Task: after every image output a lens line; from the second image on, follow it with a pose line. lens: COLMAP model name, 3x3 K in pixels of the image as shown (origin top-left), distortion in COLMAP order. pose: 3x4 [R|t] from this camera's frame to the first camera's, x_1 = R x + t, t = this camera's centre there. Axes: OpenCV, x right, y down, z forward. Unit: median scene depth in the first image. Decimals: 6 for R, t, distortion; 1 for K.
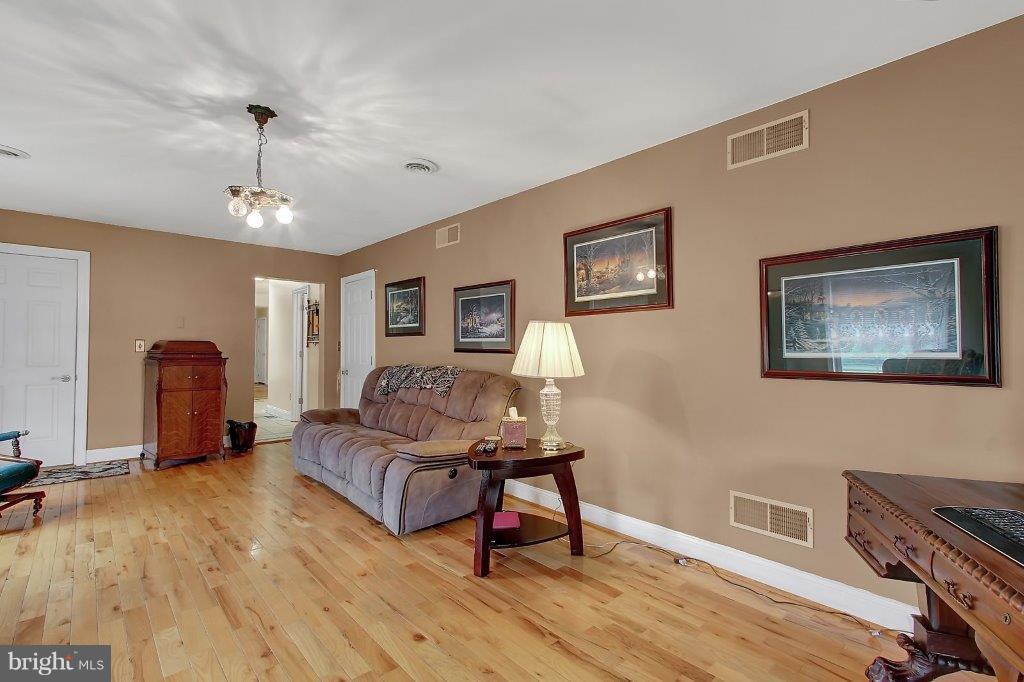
lens RADIAL K [[541.2, 0, 511.5], [0, 541.2, 338.4], [0, 0, 1]] dist [0.002806, 0.000669]
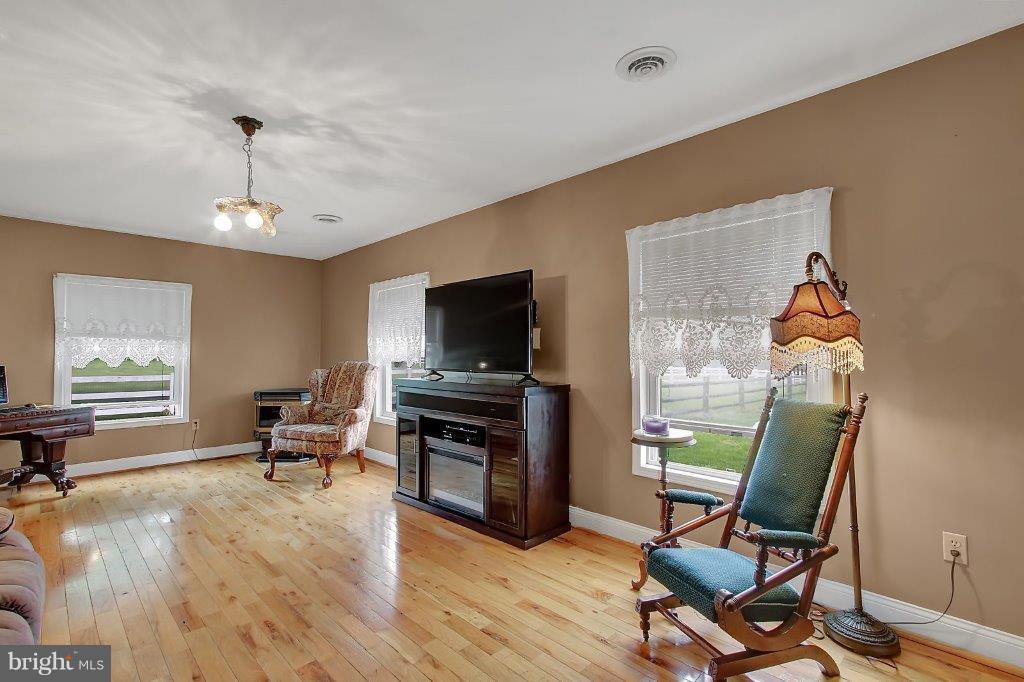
lens RADIAL K [[541.2, 0, 515.4], [0, 541.2, 337.4], [0, 0, 1]] dist [0.002806, 0.000669]
pose [[-0.998618, -0.003613, -0.052439, -0.901220], [-0.001096, 0.998850, -0.047936, 0.029796], [0.052551, -0.047812, -0.997473, 2.002216]]
